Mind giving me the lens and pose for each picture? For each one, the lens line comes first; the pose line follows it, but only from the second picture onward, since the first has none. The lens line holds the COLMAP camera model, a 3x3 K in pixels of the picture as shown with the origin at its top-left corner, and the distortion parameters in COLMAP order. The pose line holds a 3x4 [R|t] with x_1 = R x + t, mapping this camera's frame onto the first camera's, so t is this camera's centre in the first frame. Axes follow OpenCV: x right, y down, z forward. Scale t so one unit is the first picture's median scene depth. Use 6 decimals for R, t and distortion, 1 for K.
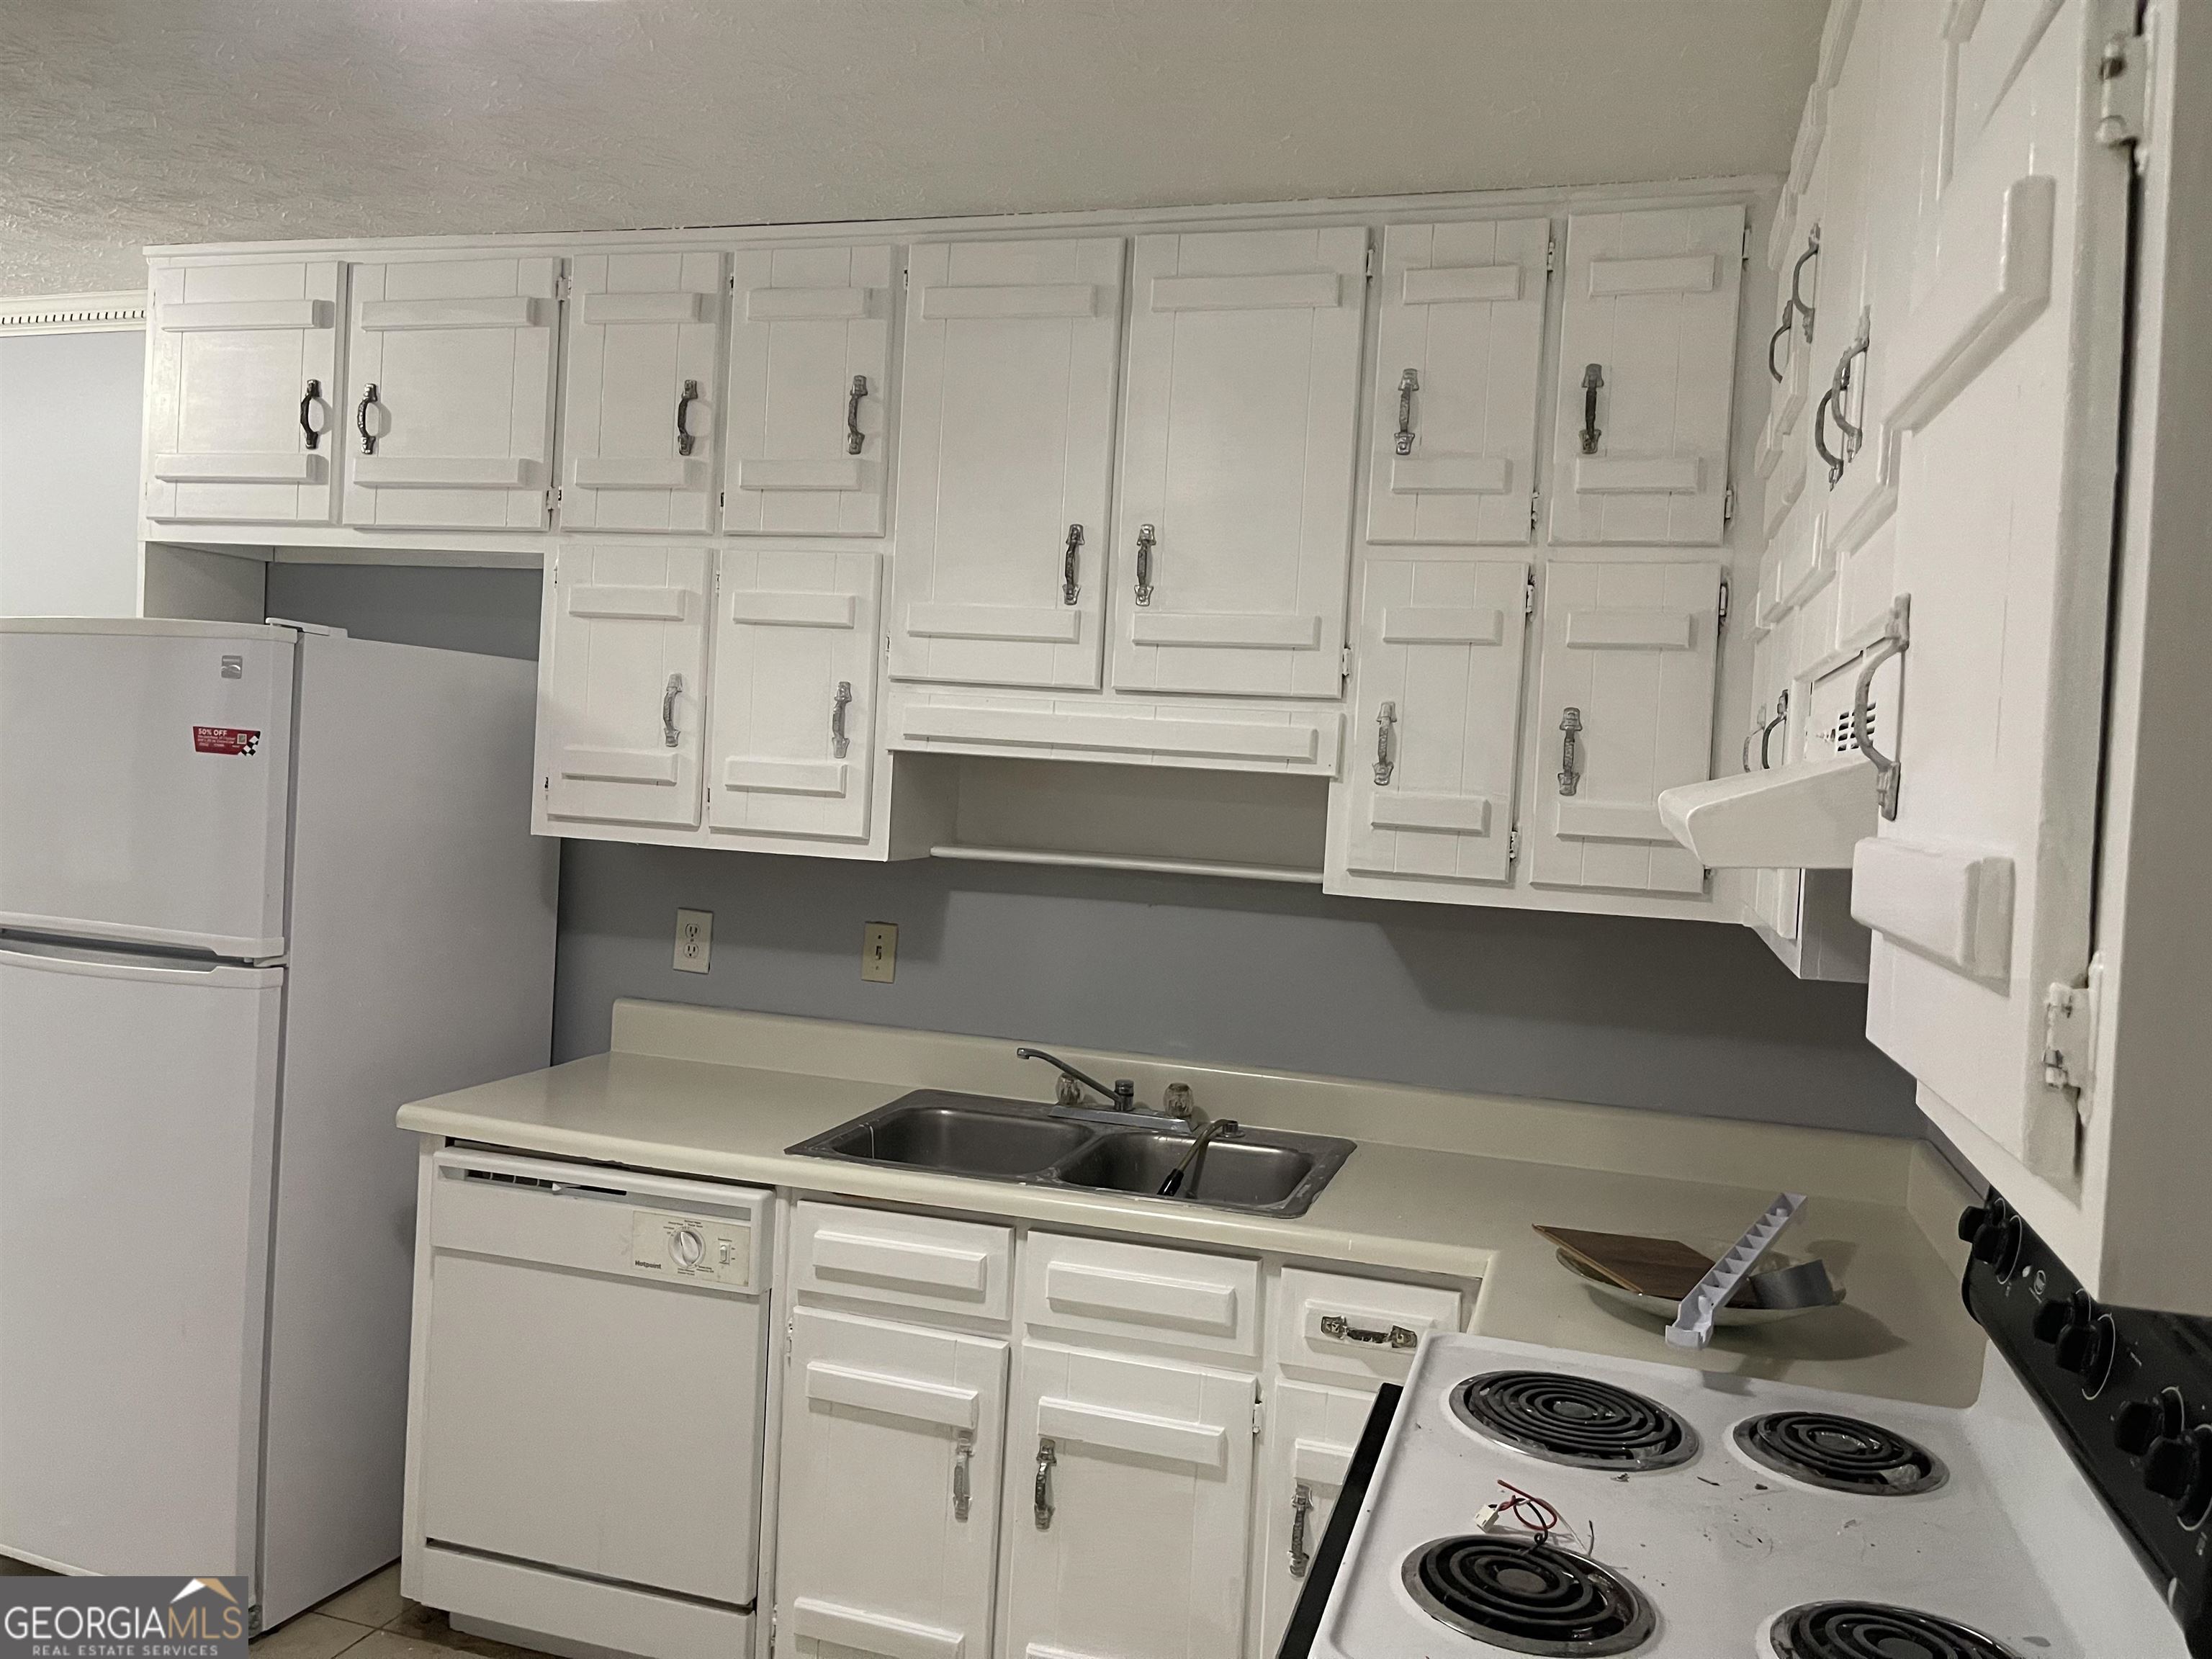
lens RADIAL K [[1681.0, 0, 1123.7], [0, 1681.0, 814.7], [0, 0, 1]] dist [0.070051, -0.082111]
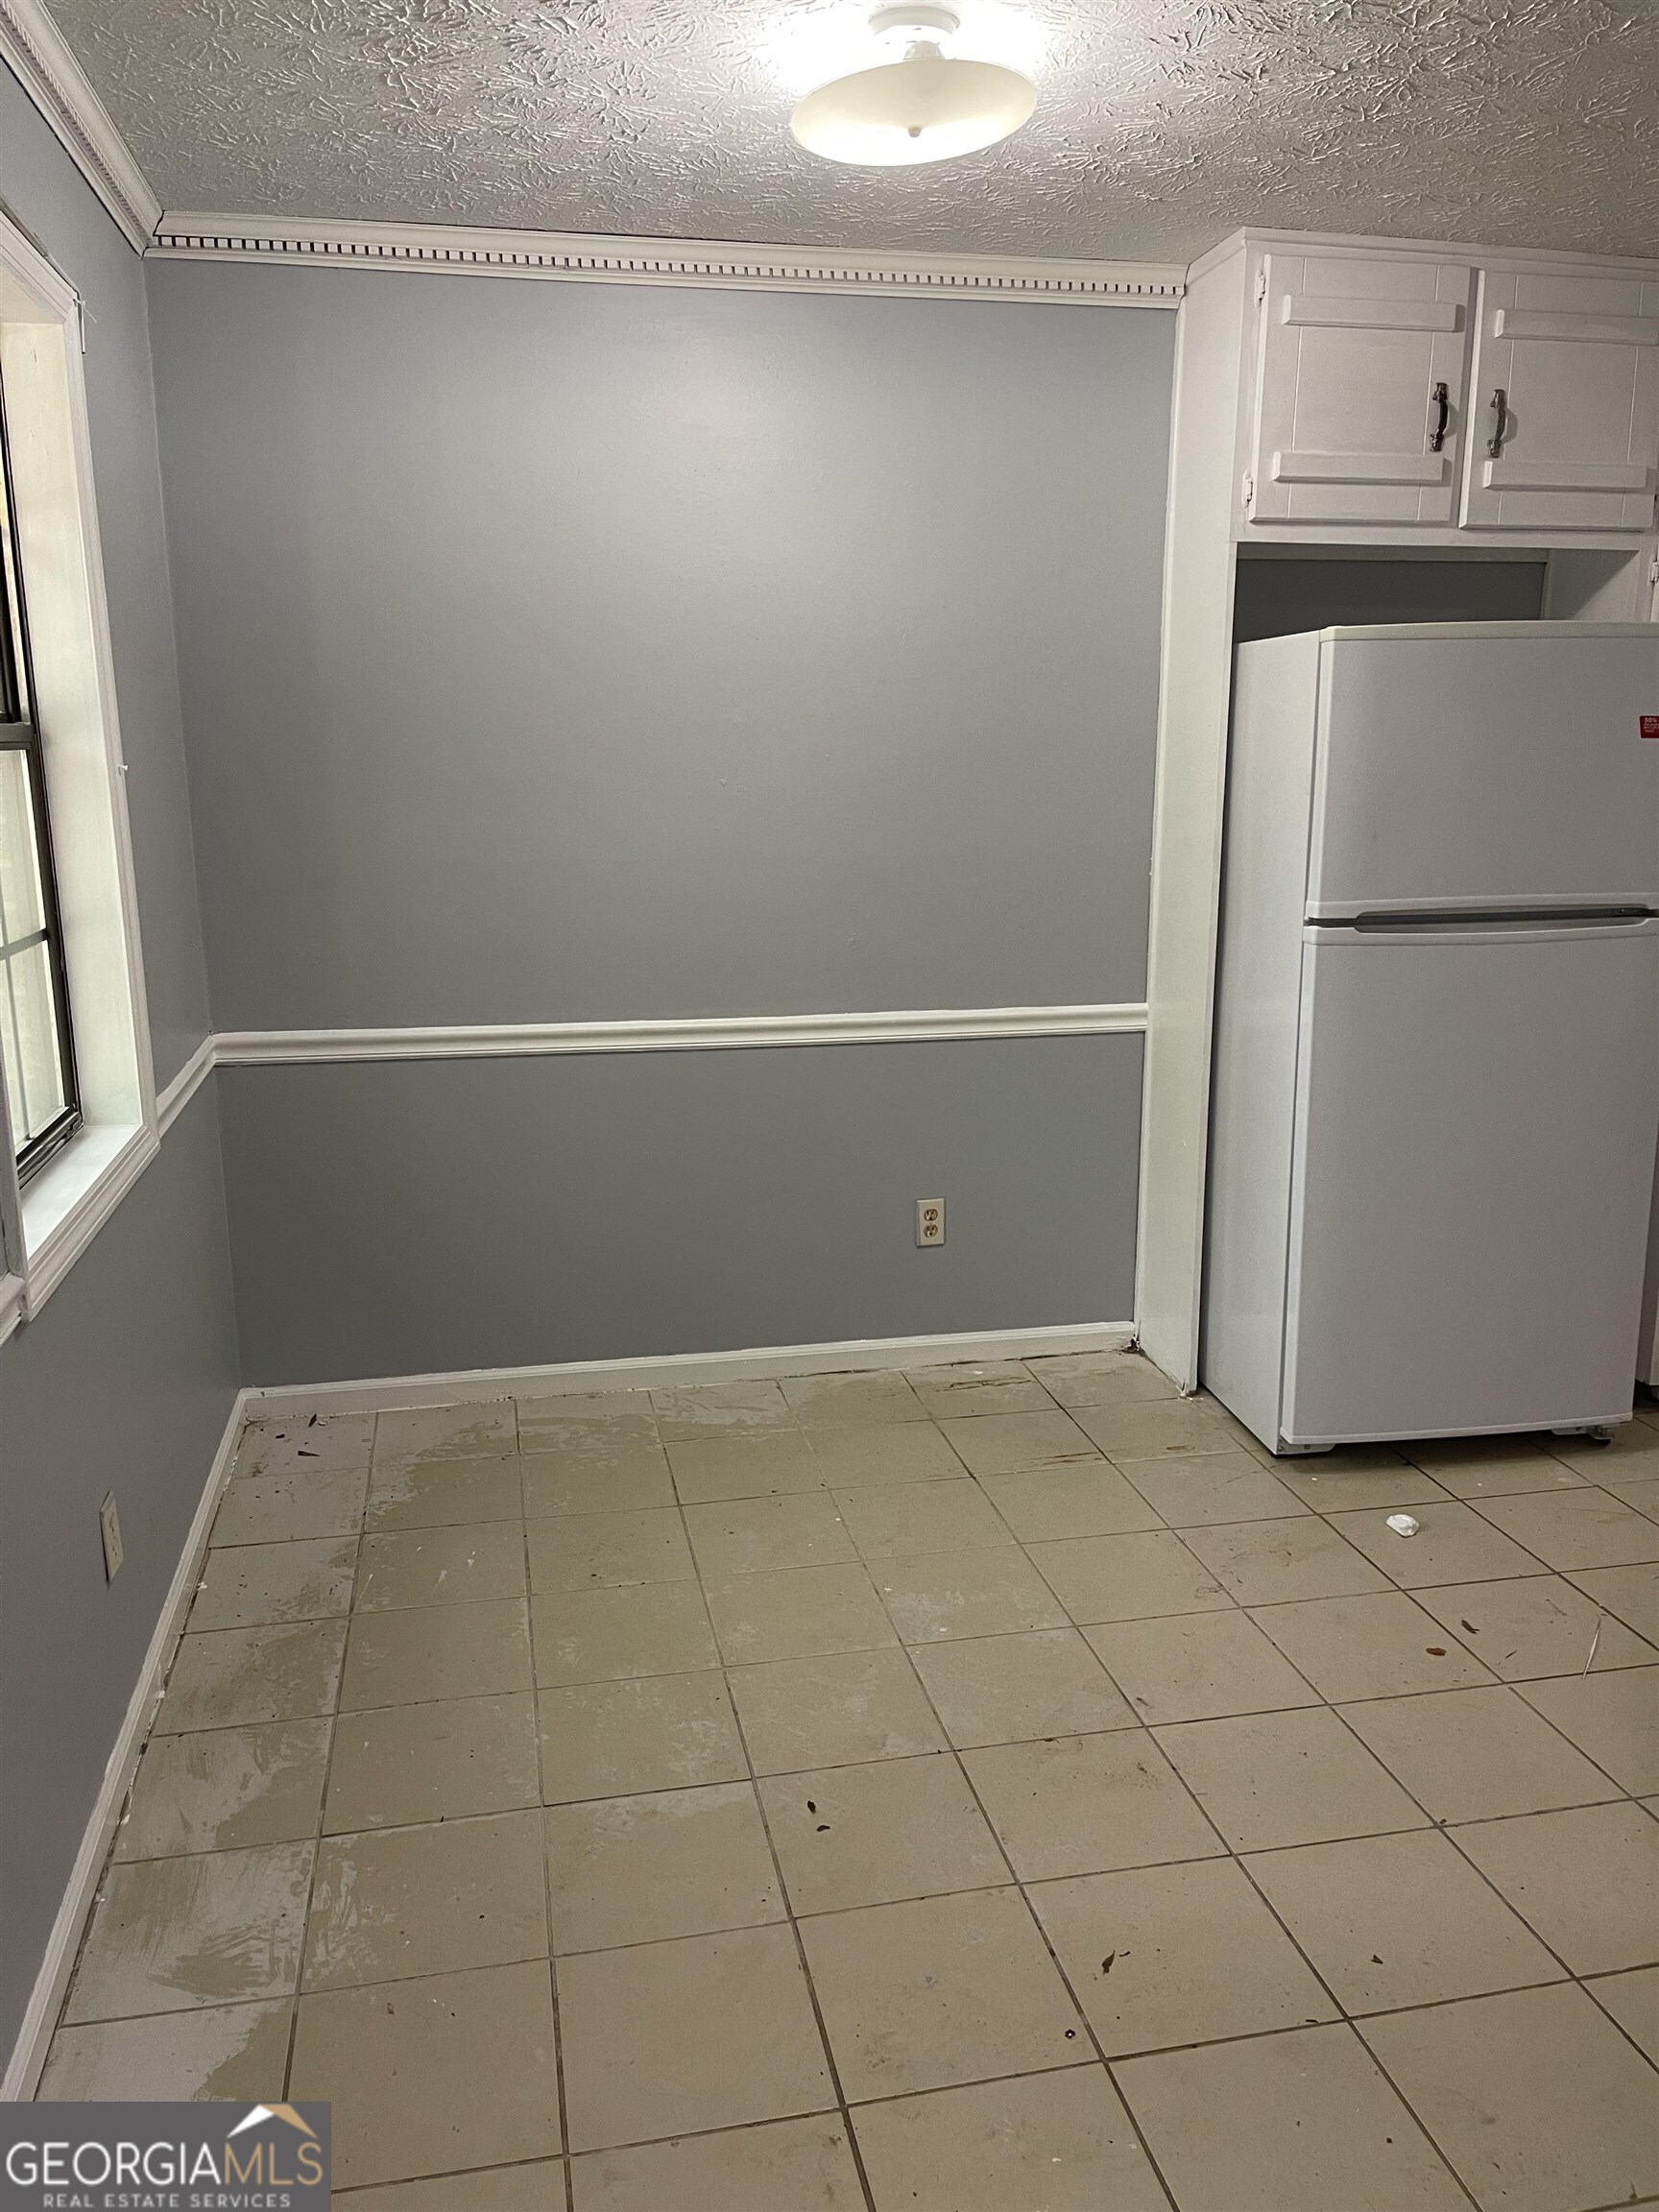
lens RADIAL K [[1681.0, 0, 821.8], [0, 1681.0, 1108.8], [0, 0, 1]] dist [0.070051, -0.082111]
pose [[0.871426, -0.160998, 0.463353, -1.533386], [0.065330, 0.974280, 0.215661, -0.073721], [-0.486157, -0.157662, 0.859531, 0.214422]]
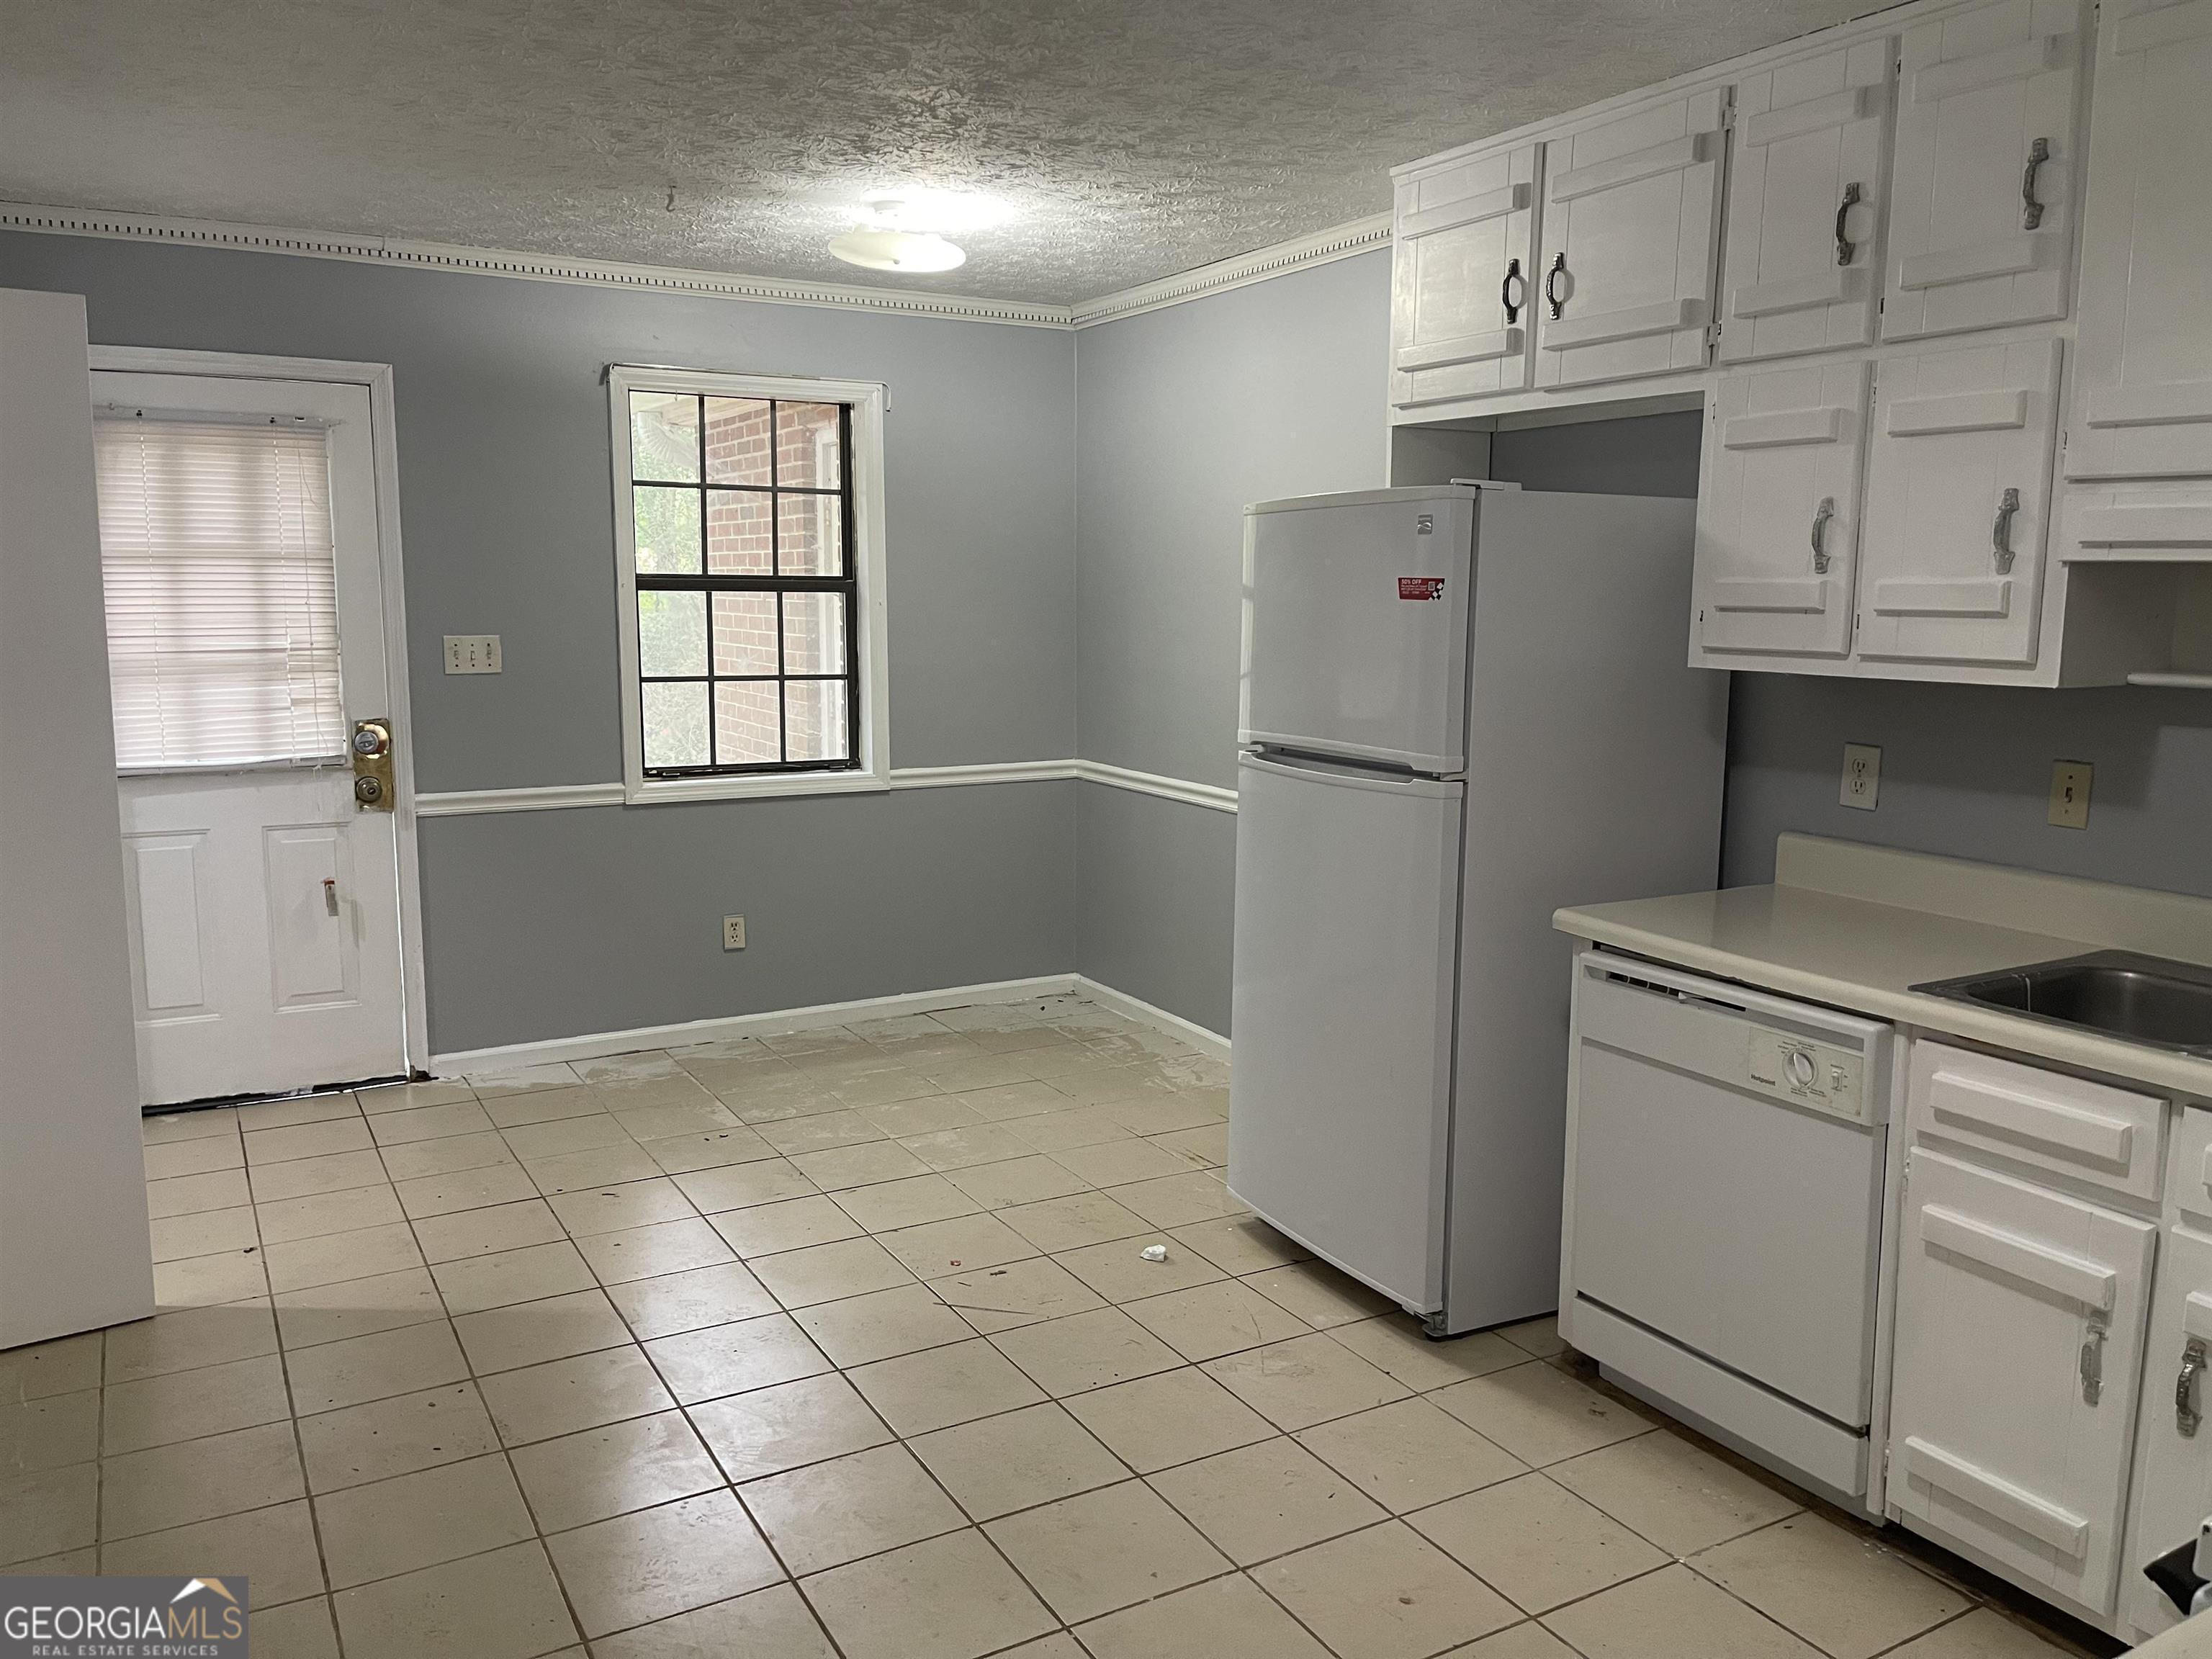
lens RADIAL K [[1681.0, 0, 1109.3], [0, 1681.0, 822.0], [0, 0, 1]] dist [0.070051, -0.082111]
pose [[0.729212, 0.046498, -0.682706, 0.114035], [0.010849, 0.996778, 0.079477, 0.021476], [0.684202, -0.065362, 0.726358, -0.006820]]
